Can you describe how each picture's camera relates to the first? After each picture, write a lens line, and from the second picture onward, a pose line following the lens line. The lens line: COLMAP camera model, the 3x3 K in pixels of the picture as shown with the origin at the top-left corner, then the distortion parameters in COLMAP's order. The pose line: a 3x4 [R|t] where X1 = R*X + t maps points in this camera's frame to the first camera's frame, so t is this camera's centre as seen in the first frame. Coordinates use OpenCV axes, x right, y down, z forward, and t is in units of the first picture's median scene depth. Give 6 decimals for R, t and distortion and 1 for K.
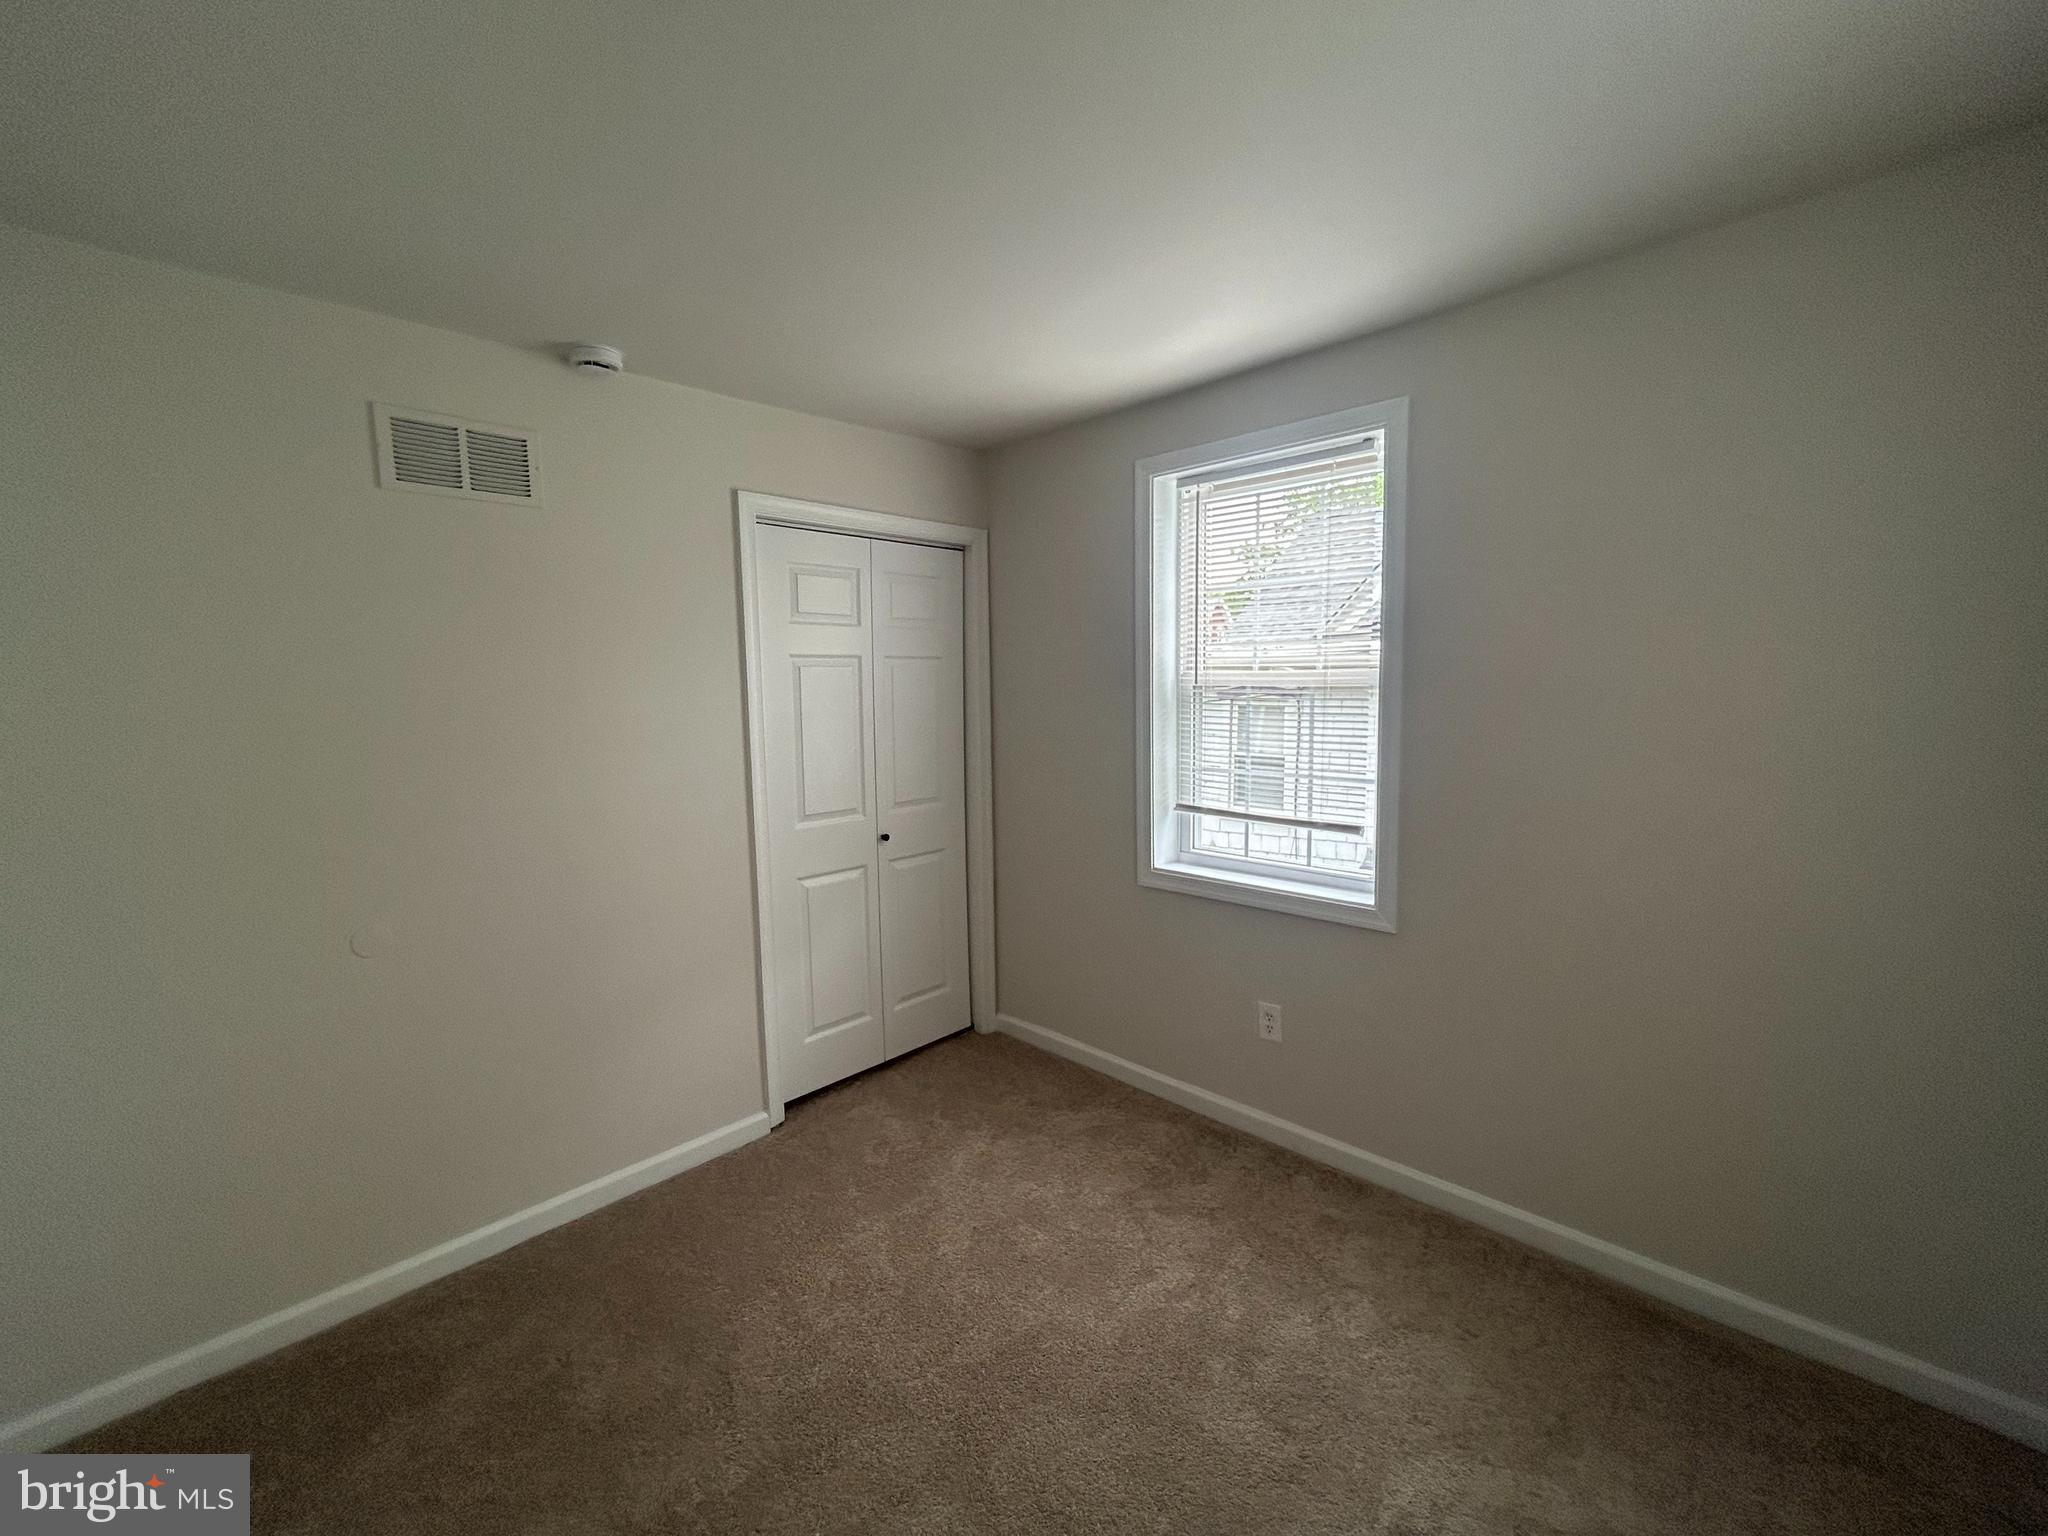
lens RADIAL K [[829.5, 0, 1031.1], [0, 829.5, 771.1], [0, 0, 1]] dist [-0.000982, 0.000010]
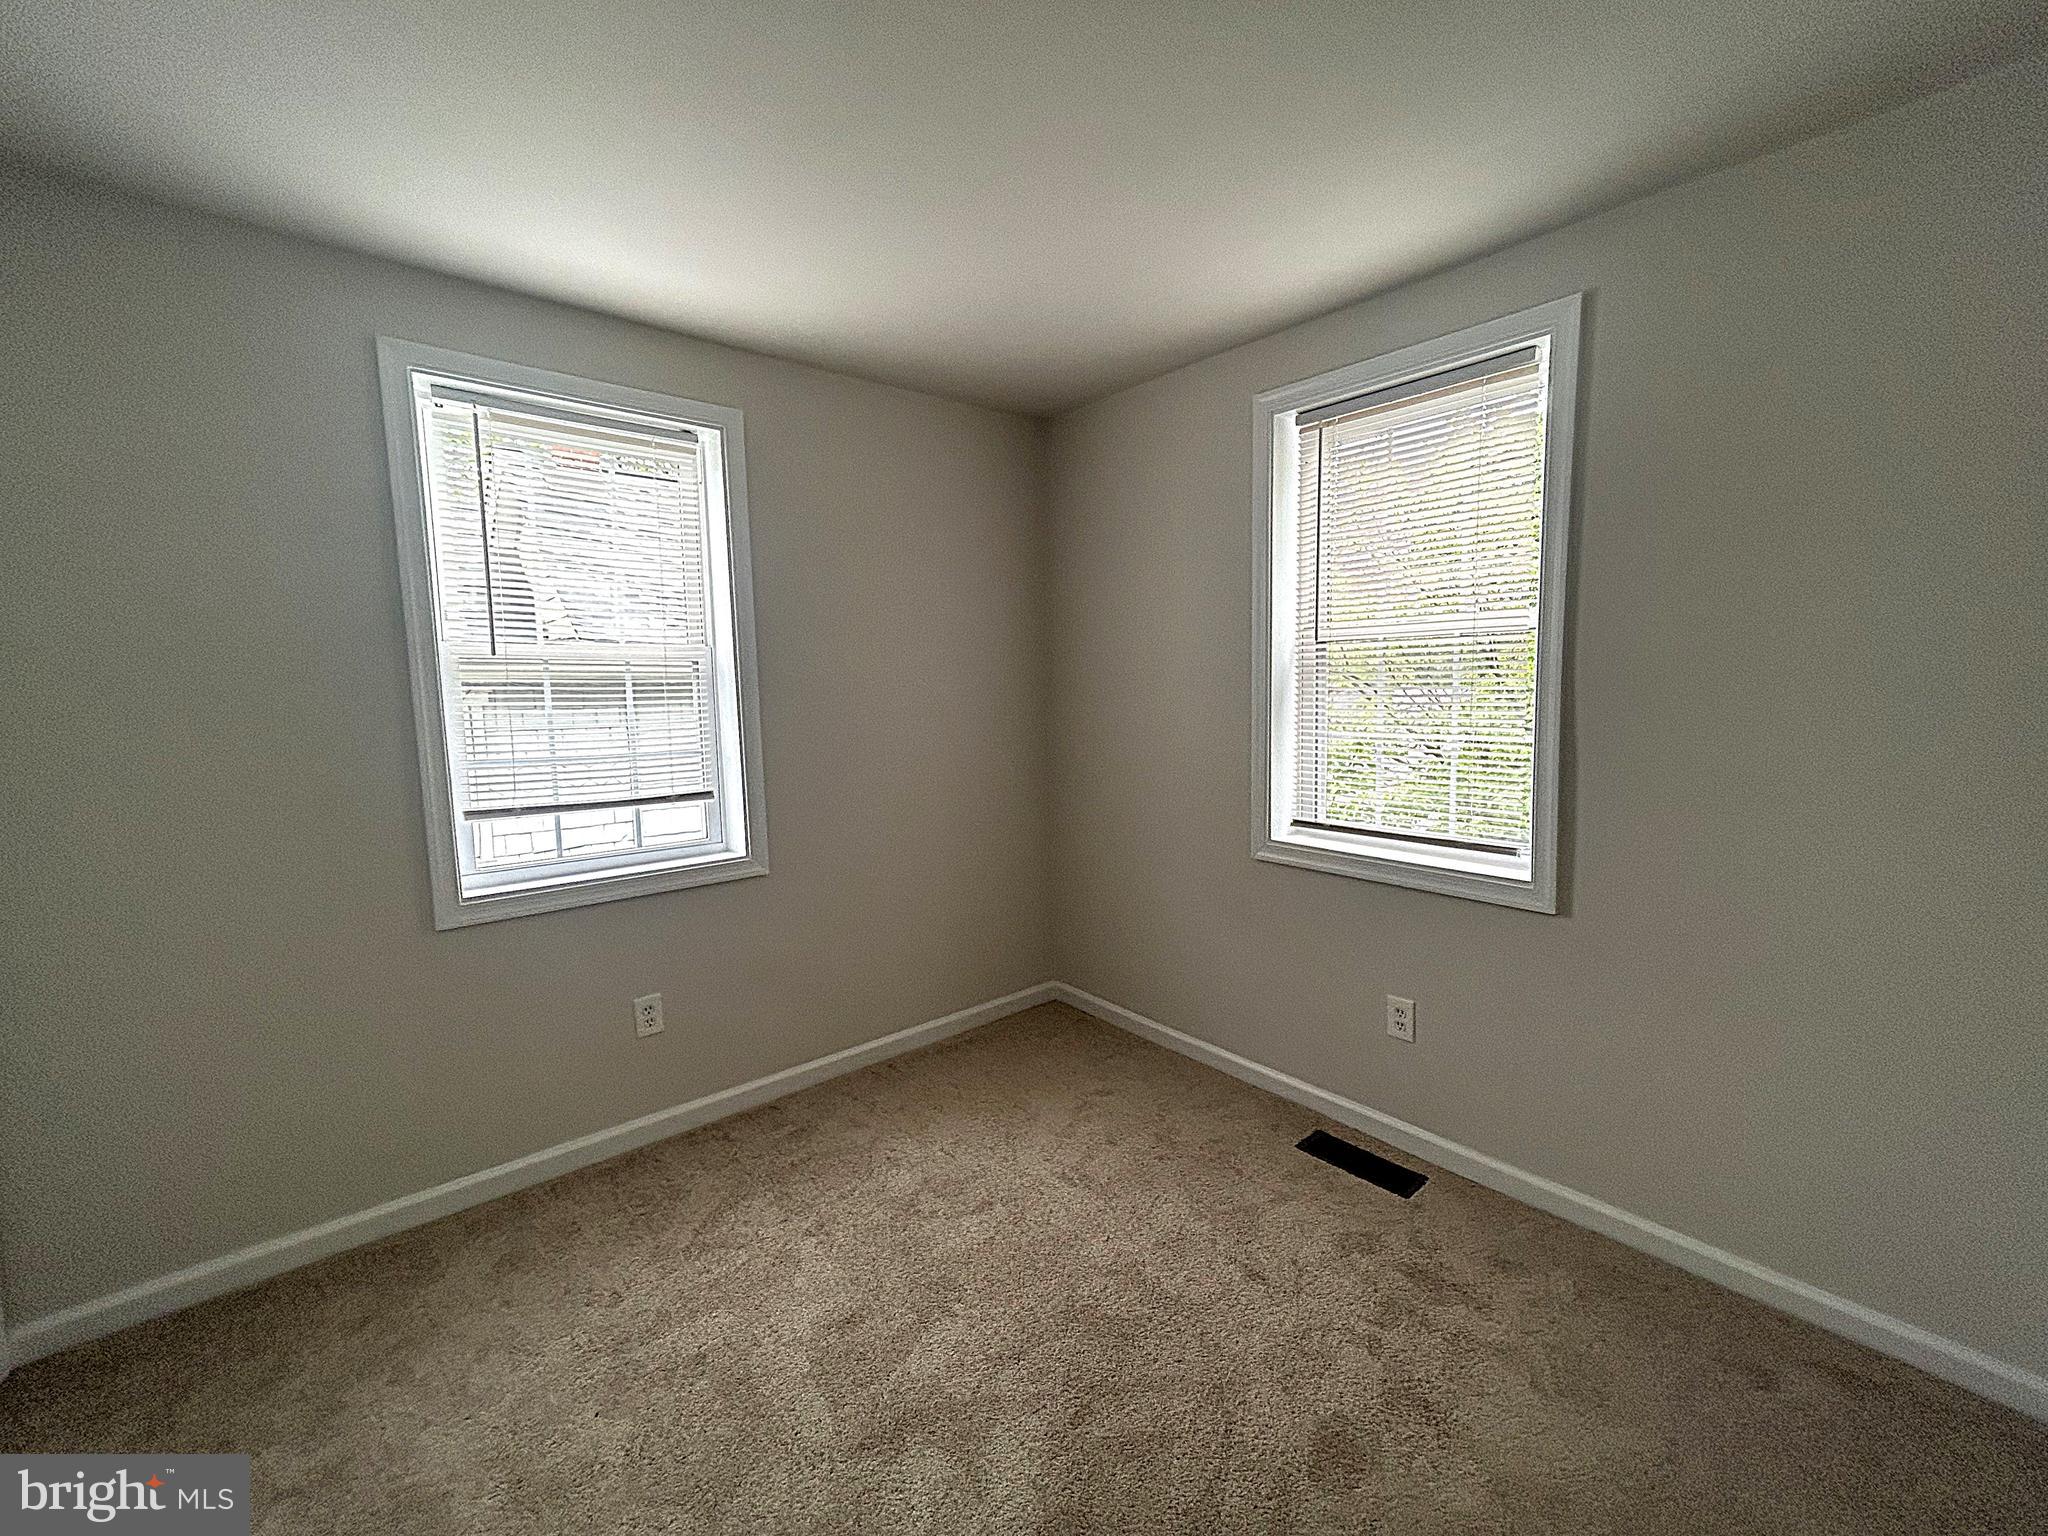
lens RADIAL K [[829.5, 0, 1031.1], [0, 829.5, 771.1], [0, 0, 1]] dist [-0.000982, 0.000010]
pose [[0.094538, -0.091999, 0.991261, -0.589883], [0.120263, 0.989484, 0.080364, 0.002694], [-0.988230, 0.111614, 0.104608, 0.443168]]
